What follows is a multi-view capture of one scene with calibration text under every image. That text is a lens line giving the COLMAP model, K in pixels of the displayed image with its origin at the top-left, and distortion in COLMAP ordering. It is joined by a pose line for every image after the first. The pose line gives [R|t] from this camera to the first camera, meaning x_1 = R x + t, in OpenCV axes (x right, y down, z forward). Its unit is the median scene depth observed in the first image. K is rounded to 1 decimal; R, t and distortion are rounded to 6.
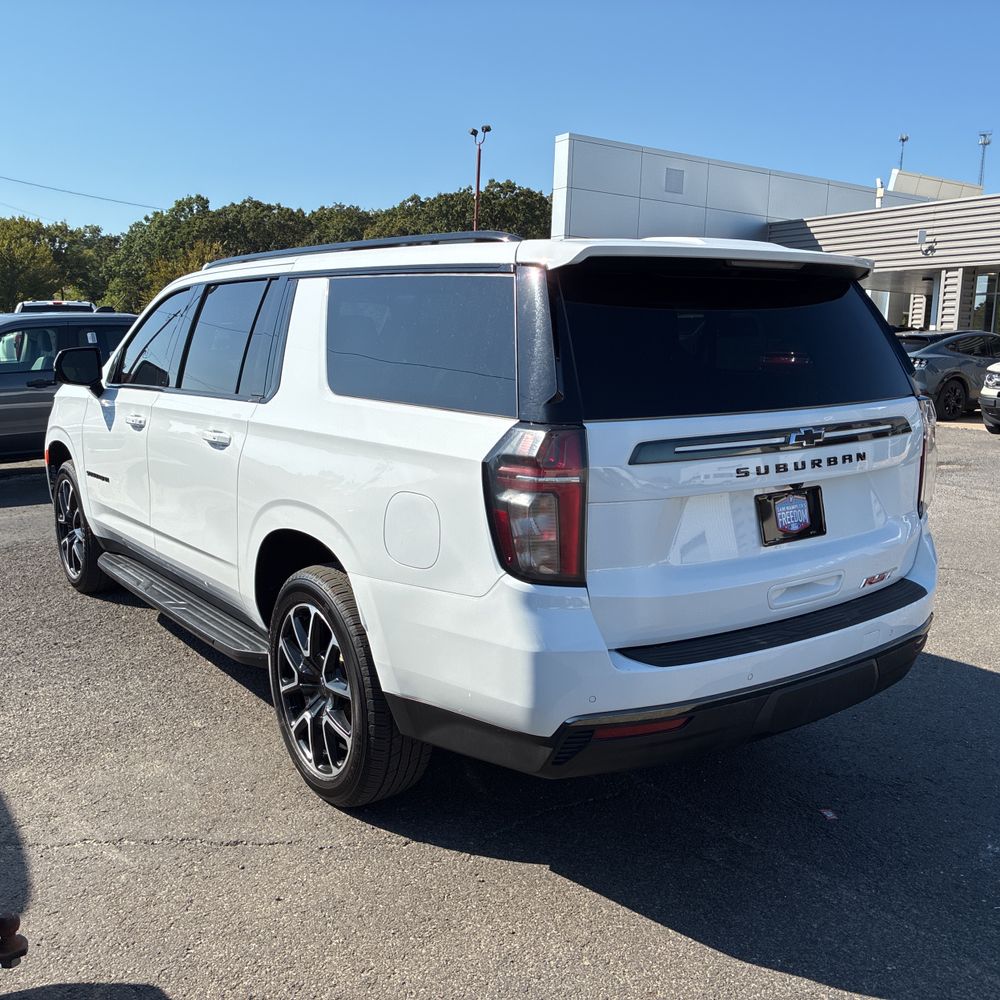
lens RADIAL K [[1005.1, 0, 513.5], [0, 1005.1, 486.6], [0, 0, 1]] dist [0.018428, 0.005944]
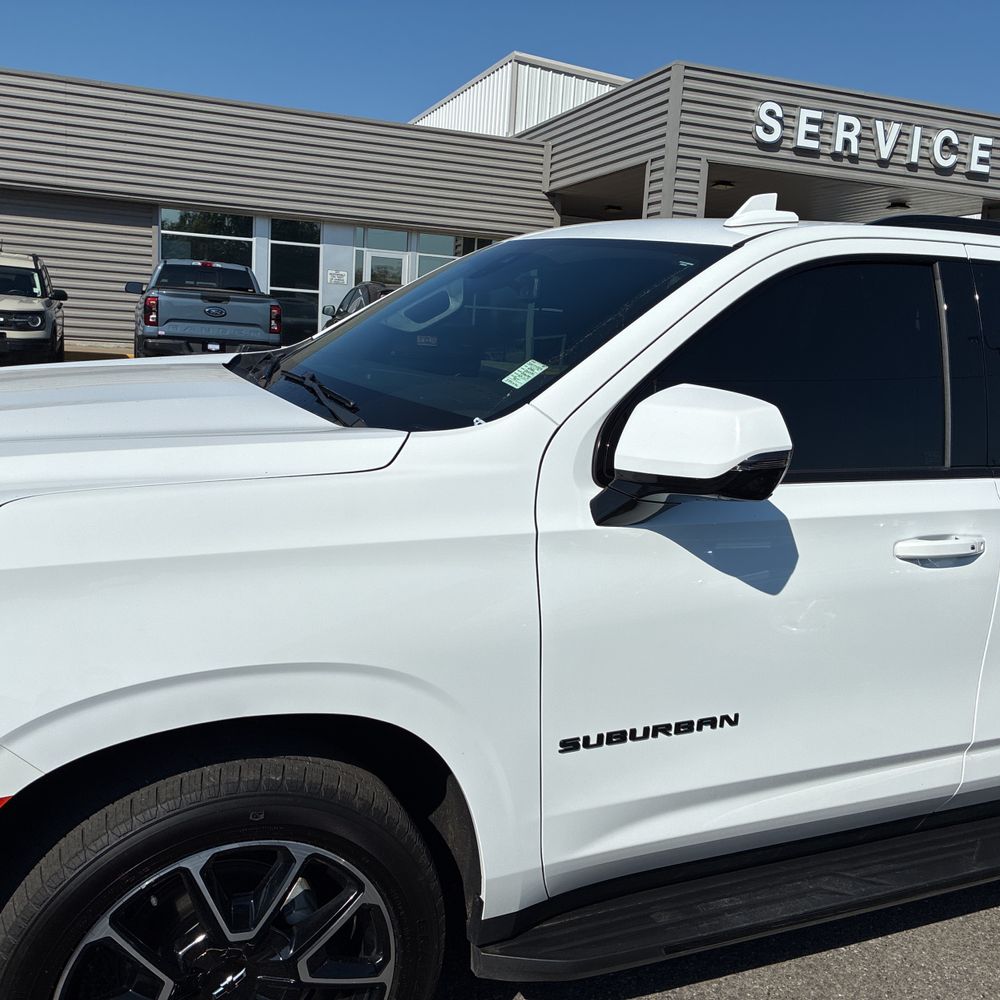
lens RADIAL K [[994.5, 0, 495.0], [0, 994.5, 497.4], [0, 0, 1]] dist [0.027616, -0.006554]
pose [[0.209796, -0.177777, 0.961447, -0.151738], [0.073712, 0.983409, 0.165753, -0.031836], [-0.974963, 0.036096, 0.219419, 0.194164]]
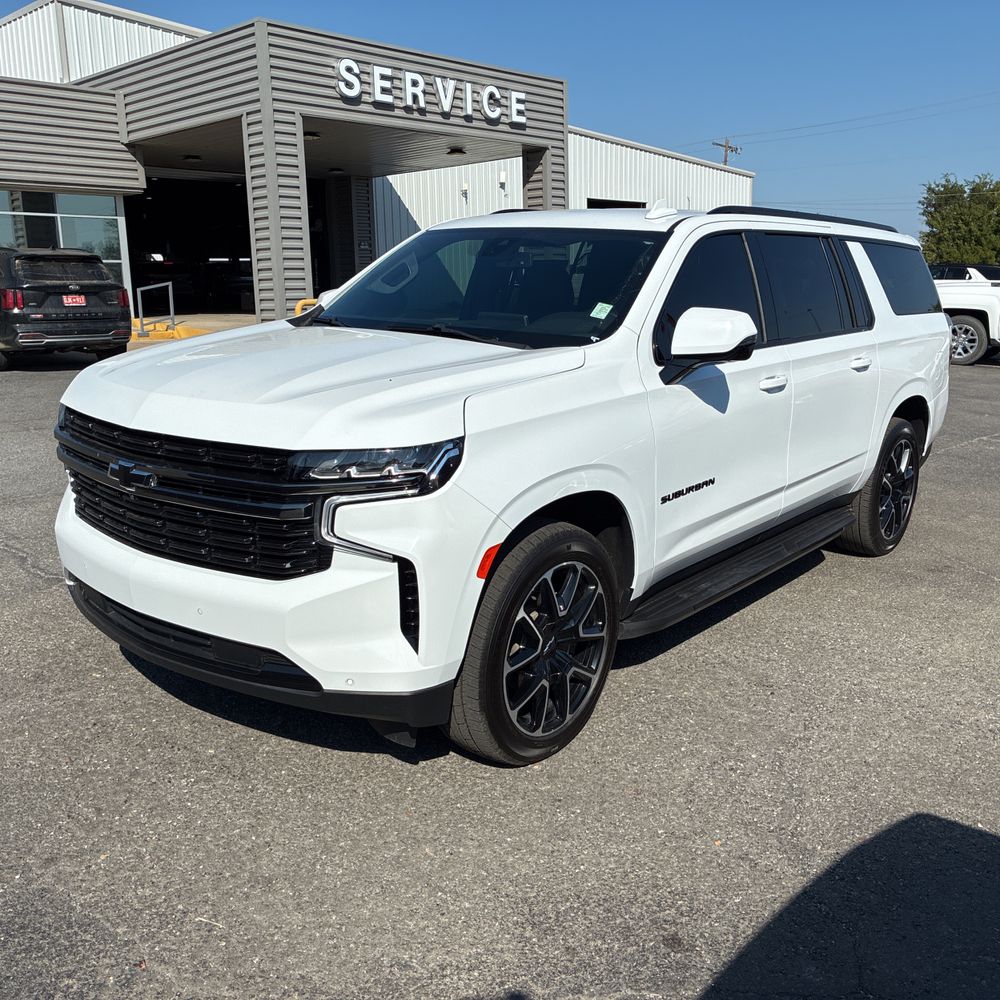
lens RADIAL K [[994.5, 0, 495.0], [0, 994.5, 497.4], [0, 0, 1]] dist [0.027616, -0.006554]
pose [[-0.241749, -0.229601, 0.942783, -0.208643], [0.135583, 0.954078, 0.267118, -0.042426], [-0.960820, 0.192401, -0.199518, 0.254096]]
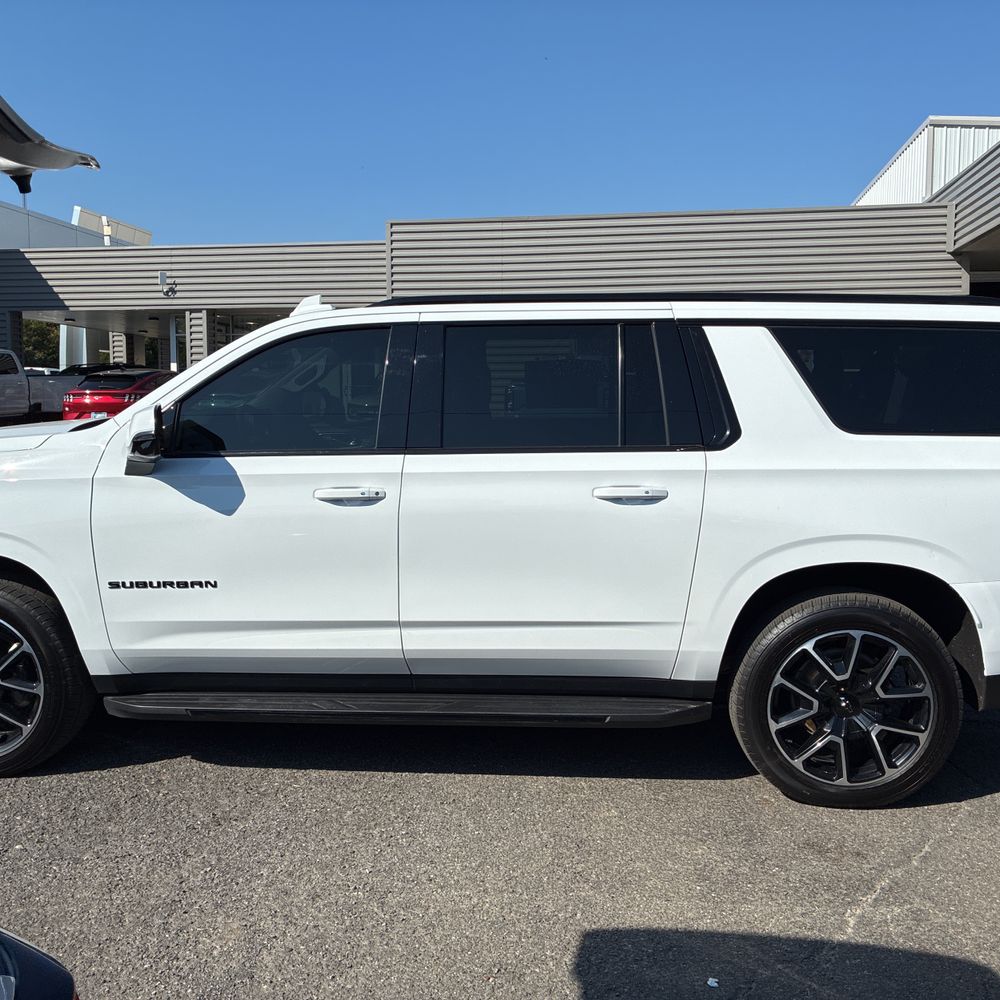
lens RADIAL K [[1005.1, 0, 513.5], [0, 1005.1, 486.6], [0, 0, 1]] dist [0.018428, 0.005944]
pose [[0.653778, -0.094335, 0.750783, -0.154995], [0.121037, 0.992460, 0.019303, -0.012474], [-0.746943, 0.078253, 0.660267, 0.068425]]
